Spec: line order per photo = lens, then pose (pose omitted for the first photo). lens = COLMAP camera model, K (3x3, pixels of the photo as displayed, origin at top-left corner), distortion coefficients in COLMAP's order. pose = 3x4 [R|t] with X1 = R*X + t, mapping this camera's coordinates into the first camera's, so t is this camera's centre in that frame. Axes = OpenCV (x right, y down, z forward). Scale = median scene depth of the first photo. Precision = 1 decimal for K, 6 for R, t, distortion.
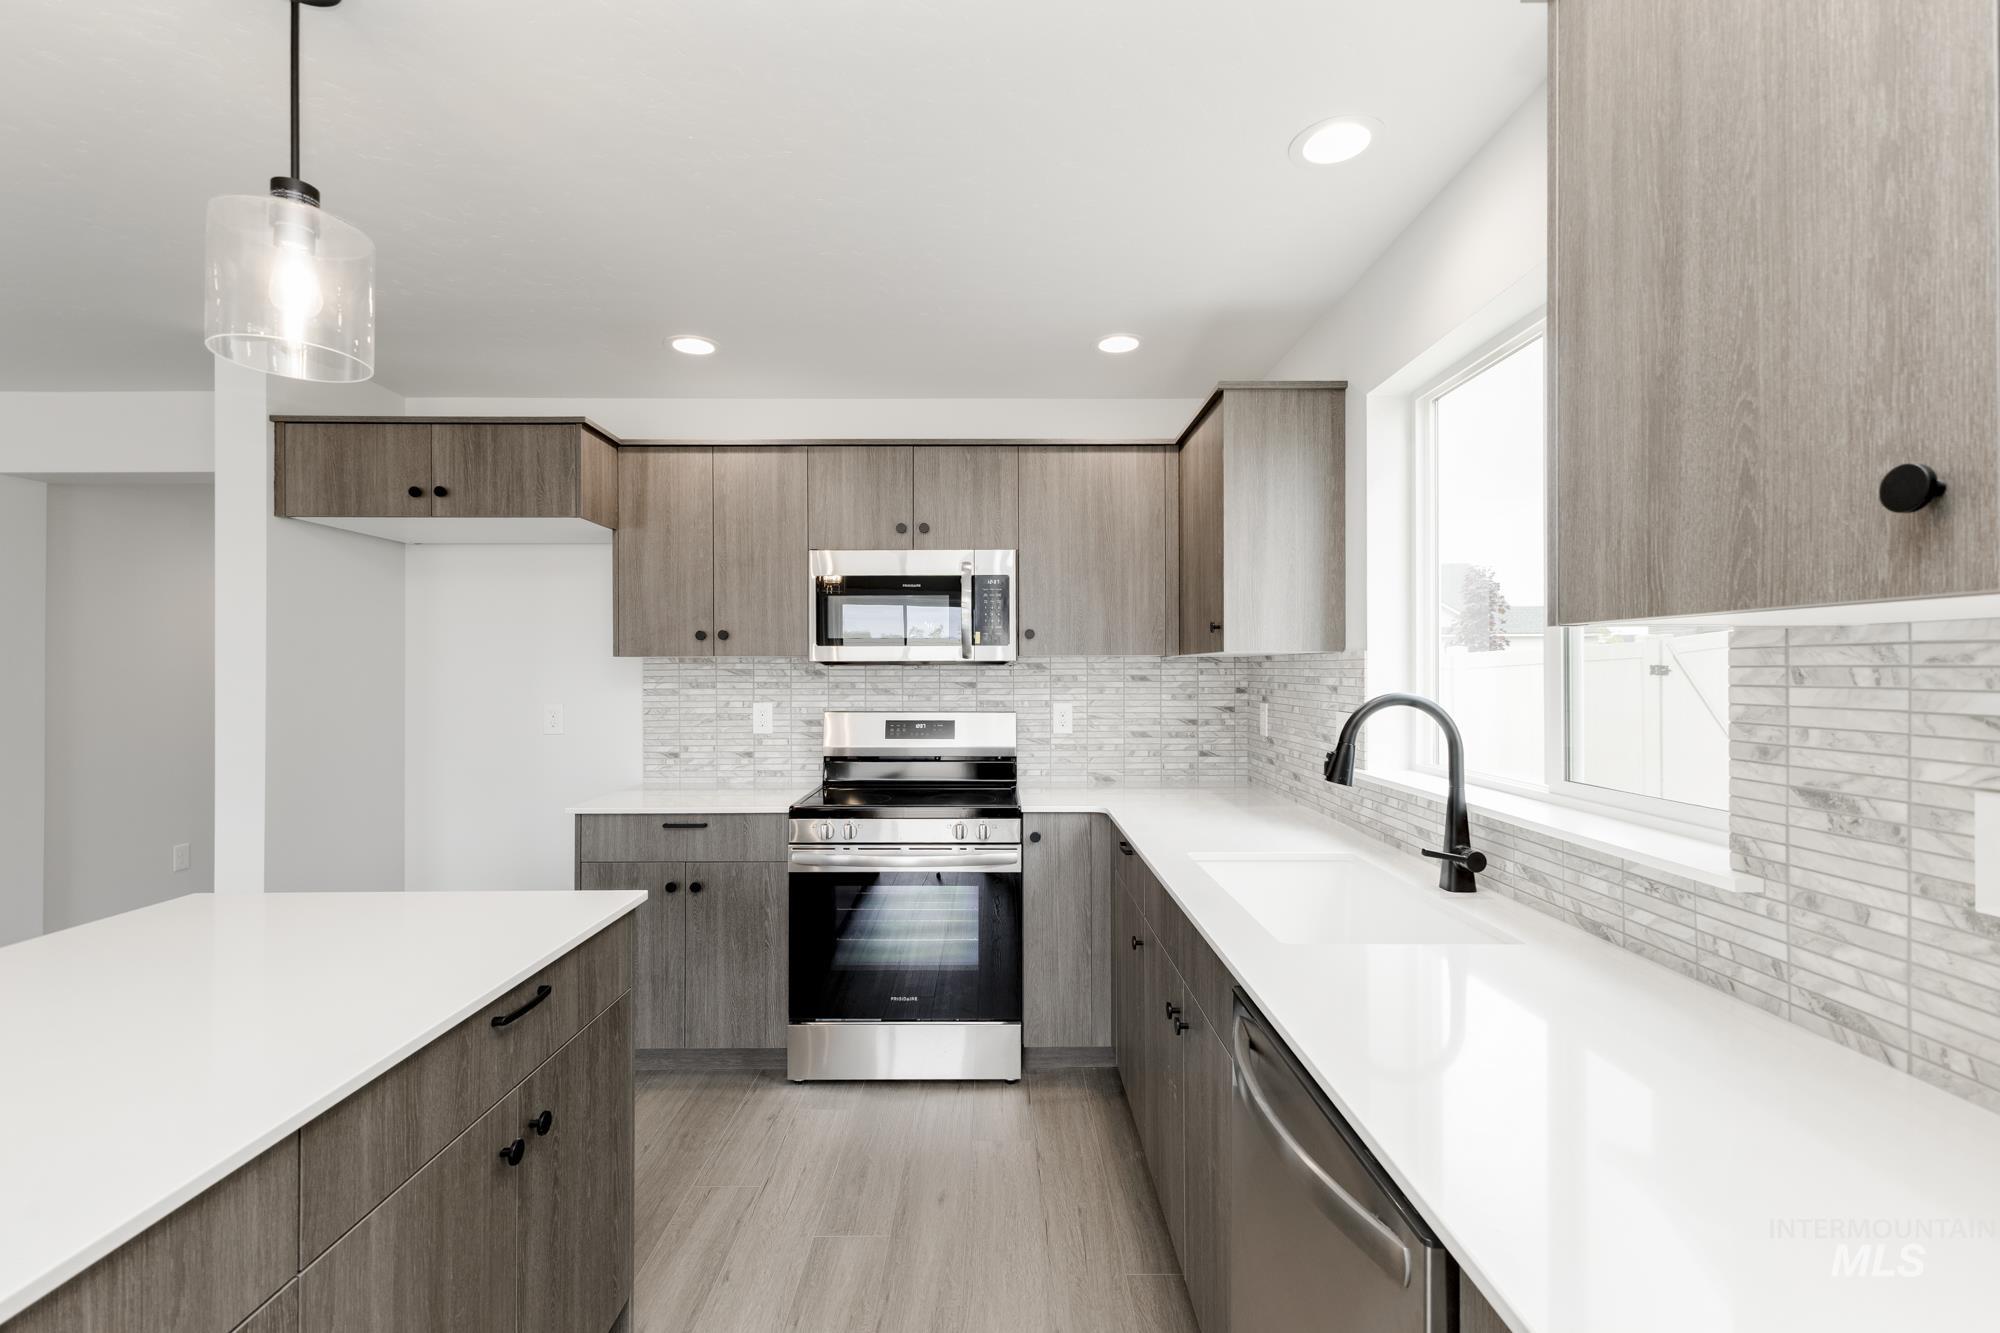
lens RADIAL K [[880.2, 0, 1027.6], [0, 880.2, 668.3], [0, 0, 1]] dist [0.013453, -0.002435]
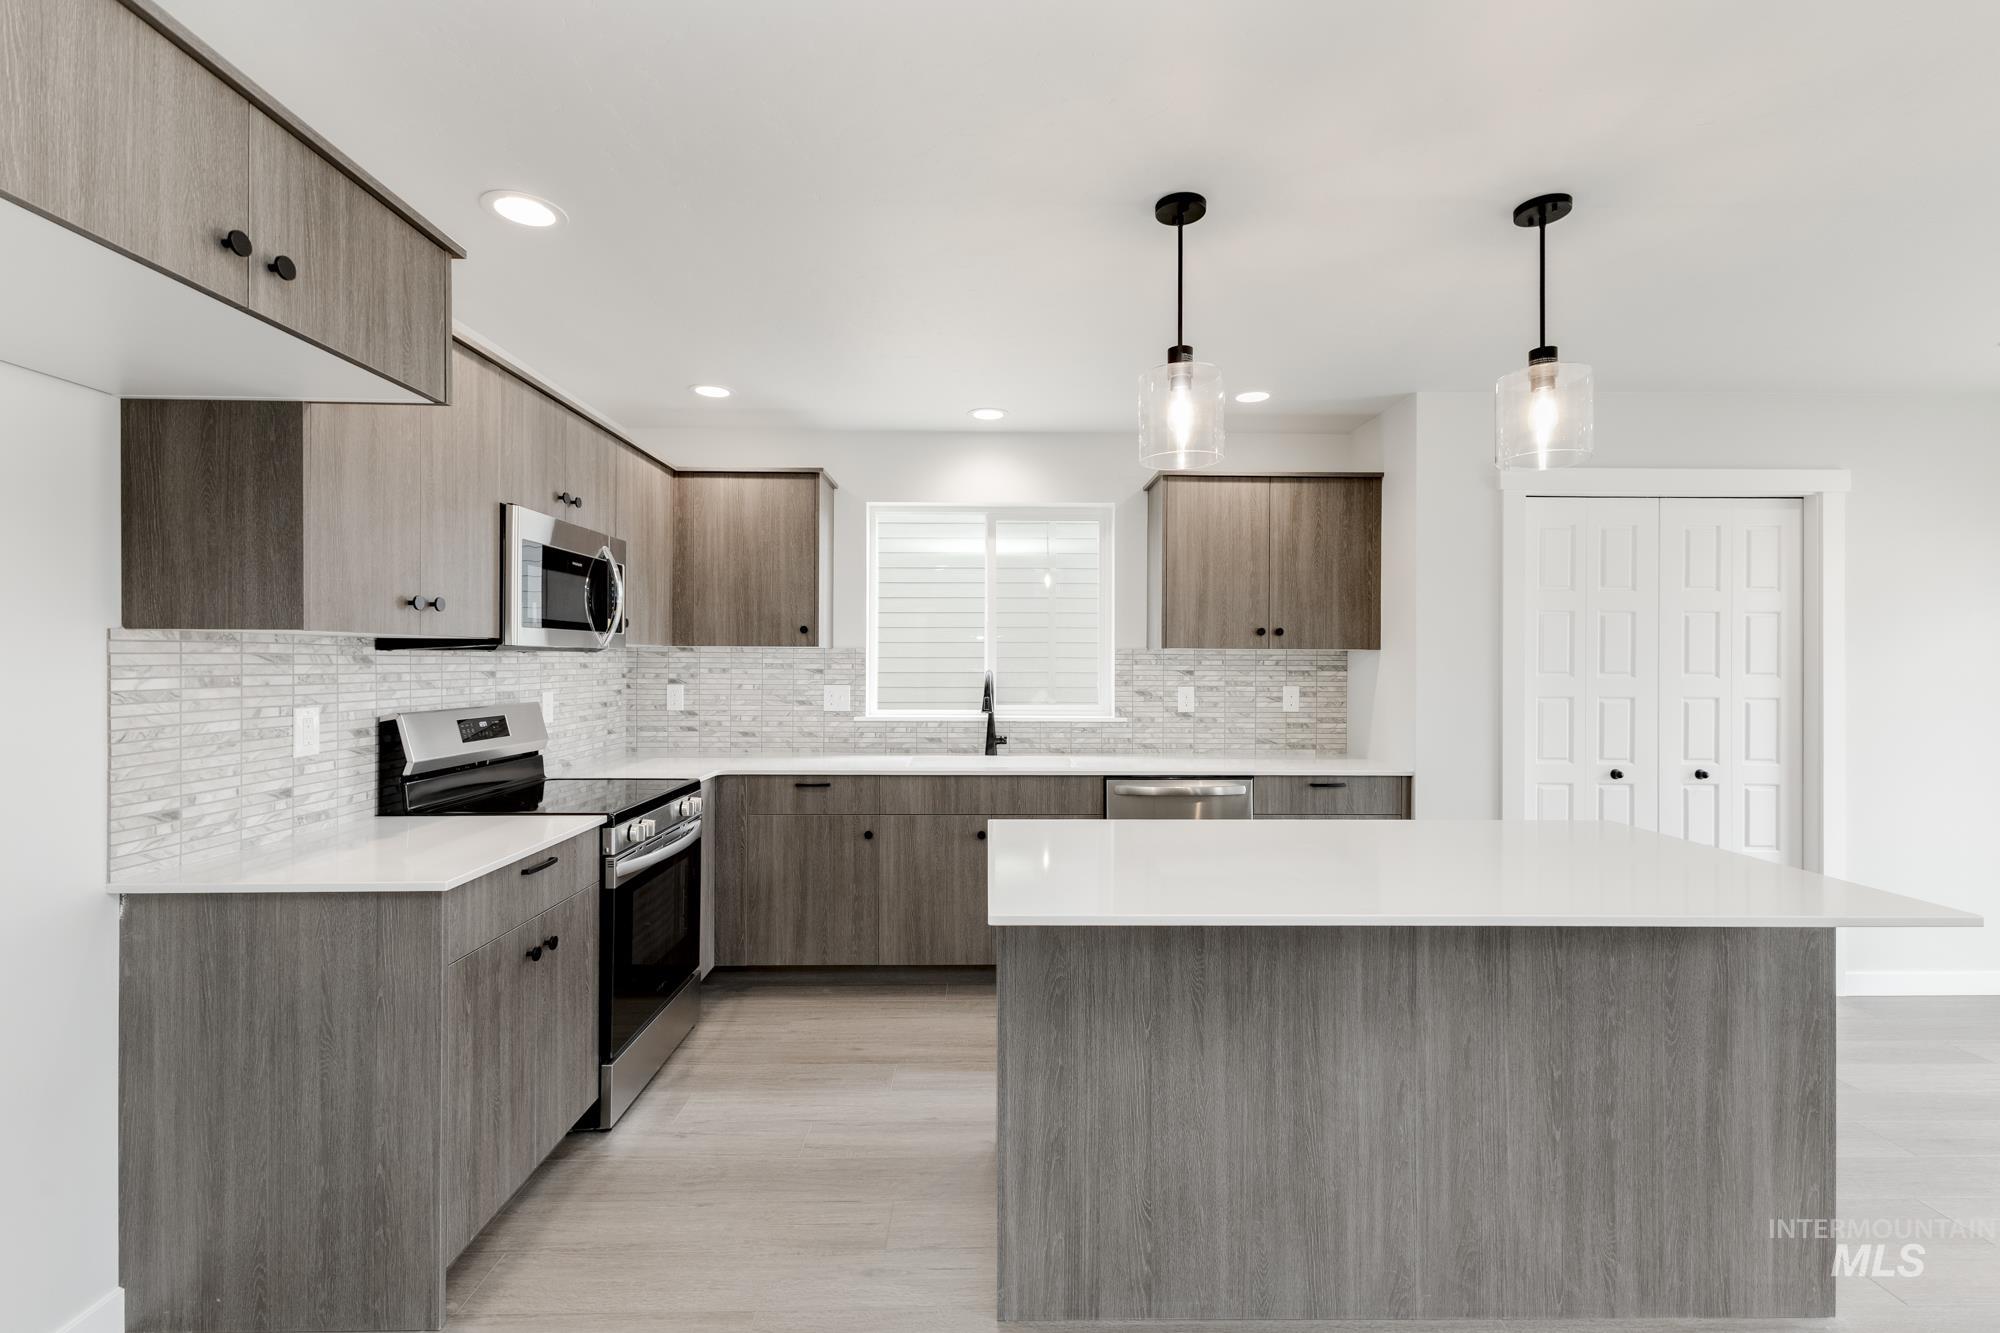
lens RADIAL K [[880.2, 0, 992.6], [0, 880.2, 656.7], [0, 0, 1]] dist [0.013453, -0.002435]
pose [[0.004142, 0.006642, 0.999969, -1.028968], [-0.005931, 0.999961, -0.006617, 0.005053], [-0.999974, -0.005904, 0.004181, 0.562464]]
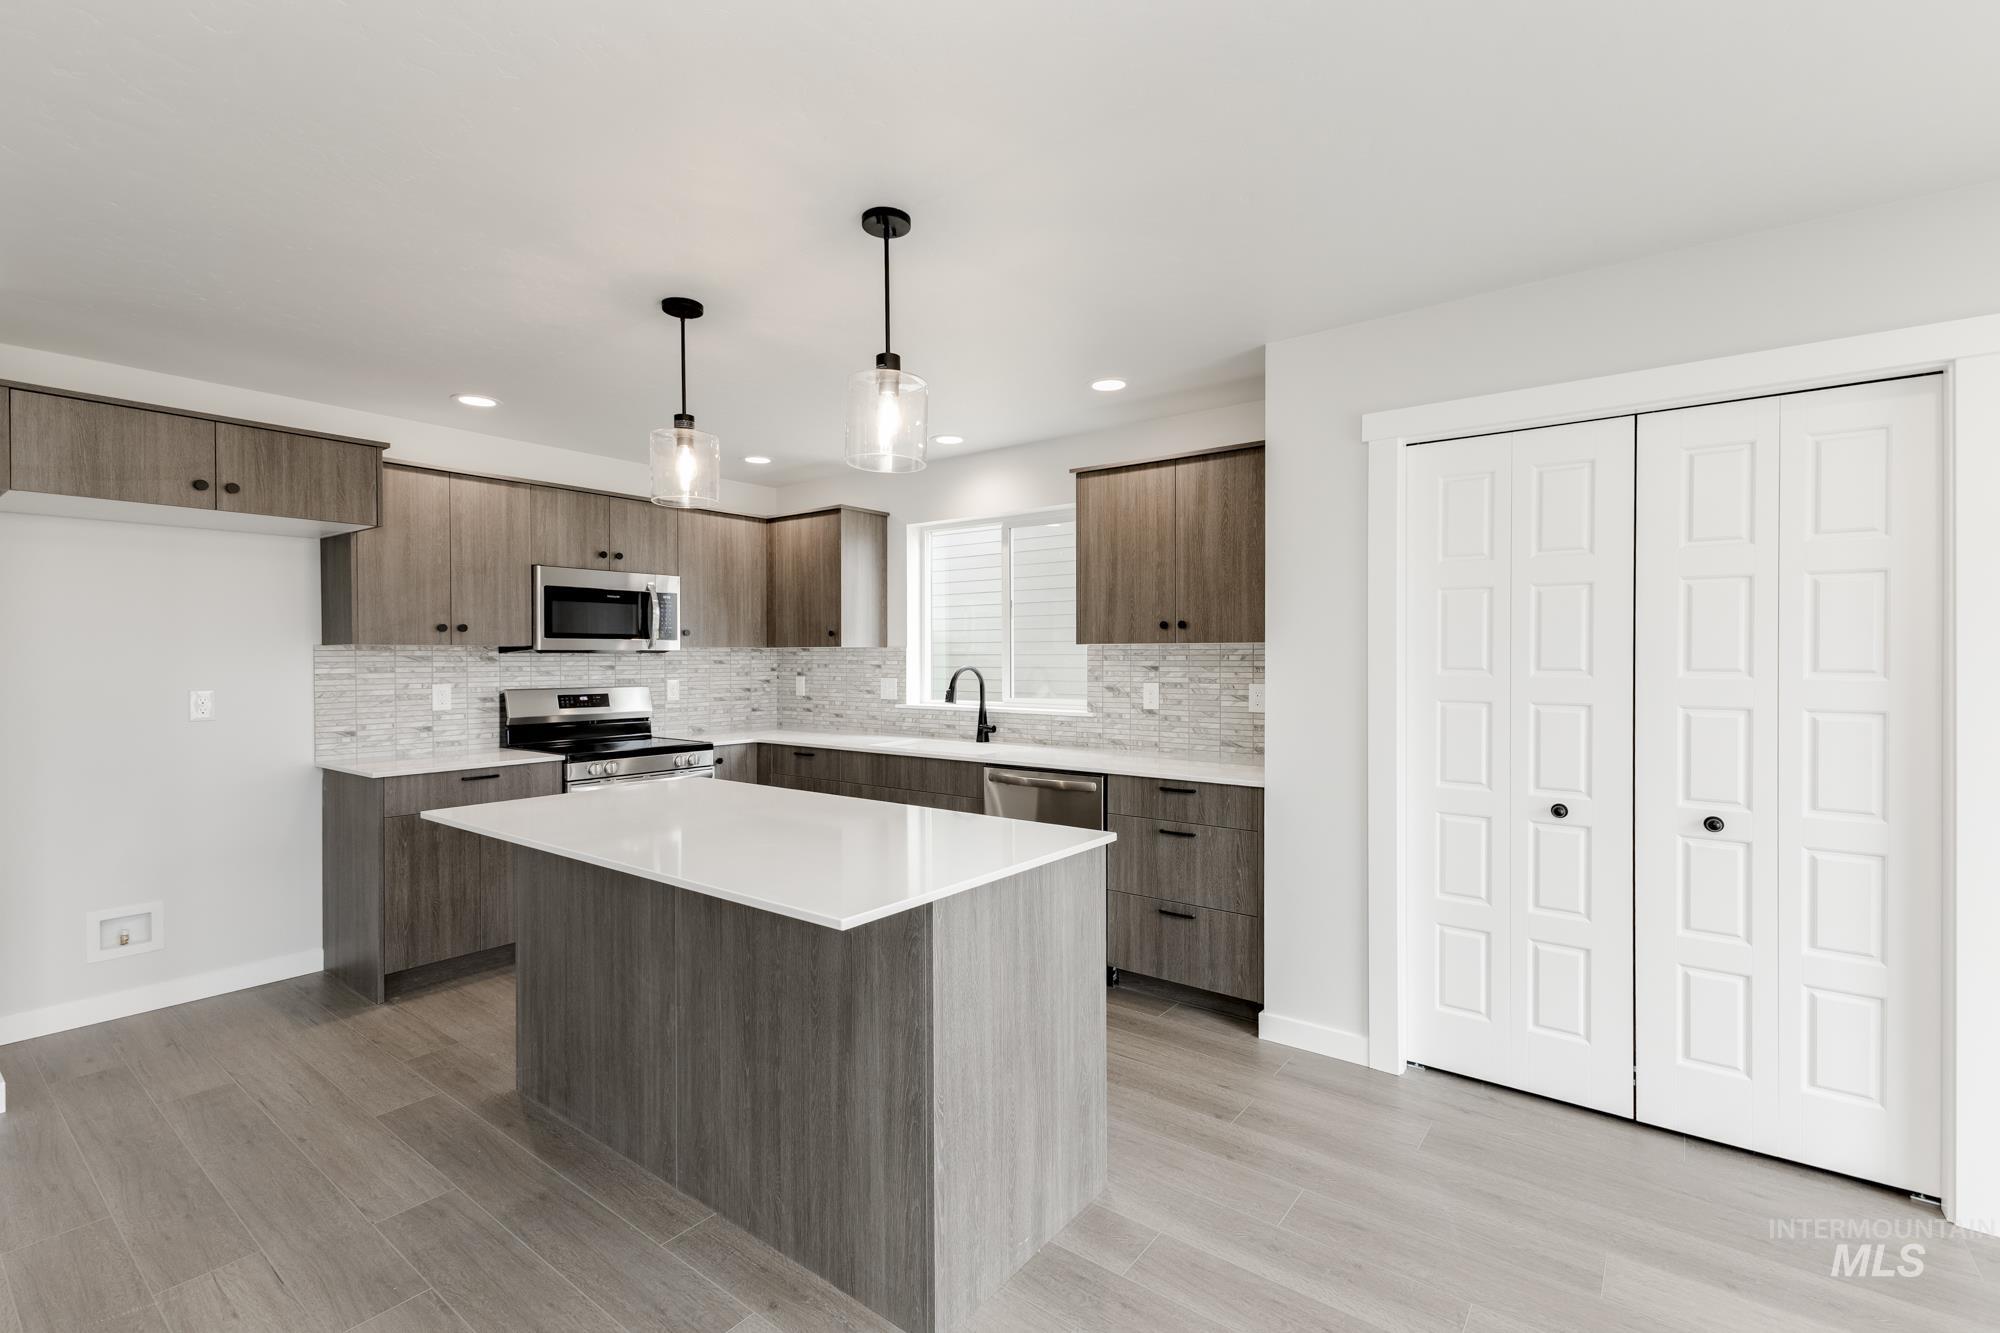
lens RADIAL K [[880.2, 0, 995.4], [0, 880.2, 659.0], [0, 0, 1]] dist [0.013453, -0.002435]
pose [[0.621849, -0.000908, 0.783137, -0.847708], [-0.001092, 0.999997, 0.002026, 0.002501], [-0.783137, -0.002116, 0.621846, -0.350244]]
